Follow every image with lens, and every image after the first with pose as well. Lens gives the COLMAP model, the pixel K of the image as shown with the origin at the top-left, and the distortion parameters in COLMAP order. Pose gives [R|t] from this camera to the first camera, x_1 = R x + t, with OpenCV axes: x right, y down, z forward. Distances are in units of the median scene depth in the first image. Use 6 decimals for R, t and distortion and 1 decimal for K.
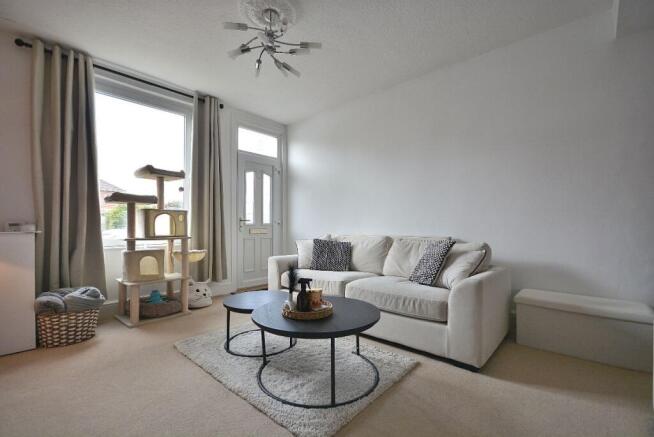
lens RADIAL K [[284.8, 0, 323.6], [0, 284.8, 223.0], [0, 0, 1]] dist [-0.012300, -0.000197]
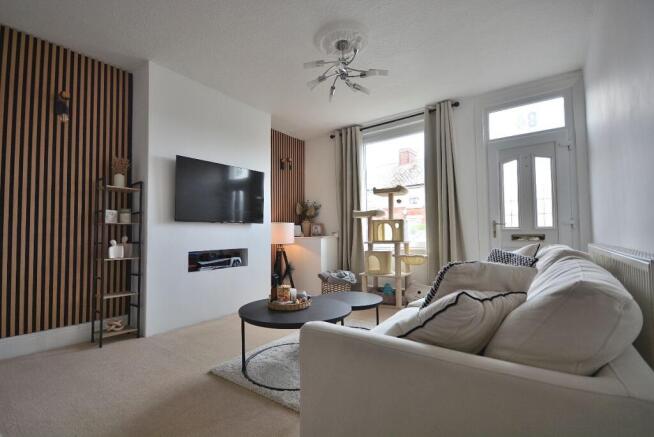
lens RADIAL K [[284.8, 0, 323.2], [0, 284.8, 224.4], [0, 0, 1]] dist [-0.012300, -0.000197]
pose [[0.129667, -0.045622, -0.990508, 0.614147], [0.026008, 0.998754, -0.042597, 0.019234], [0.991216, -0.020238, 0.130692, 0.531797]]
